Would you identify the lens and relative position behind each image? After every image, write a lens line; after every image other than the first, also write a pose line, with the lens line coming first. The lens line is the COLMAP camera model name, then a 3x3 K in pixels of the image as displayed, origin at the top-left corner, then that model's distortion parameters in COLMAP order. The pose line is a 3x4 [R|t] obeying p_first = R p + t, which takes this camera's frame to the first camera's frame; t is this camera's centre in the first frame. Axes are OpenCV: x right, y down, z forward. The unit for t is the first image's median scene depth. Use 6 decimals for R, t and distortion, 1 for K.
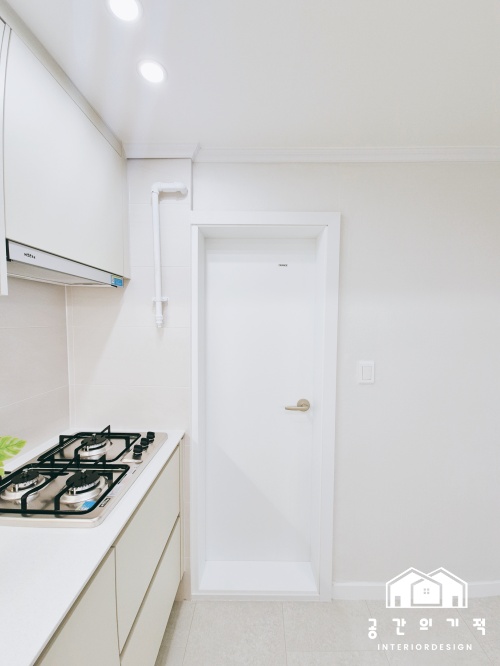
lens RADIAL K [[277.4, 0, 250.2], [0, 277.4, 330.1], [0, 0, 1]] dist [0.006625, -0.003170]
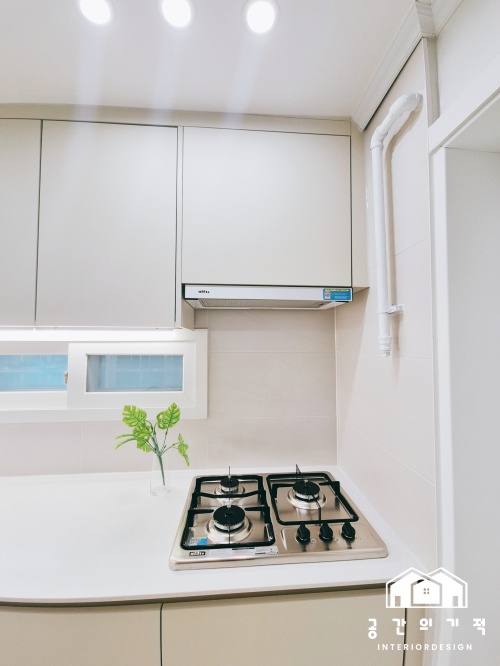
lens RADIAL K [[277.4, 0, 250.2], [0, 277.4, 335.8], [0, 0, 1]] dist [0.006625, -0.003170]
pose [[0.105846, -0.043022, -0.993451, 0.252797], [-0.033159, 0.998355, -0.046767, -0.016726], [0.993830, 0.037892, 0.104245, 0.657813]]
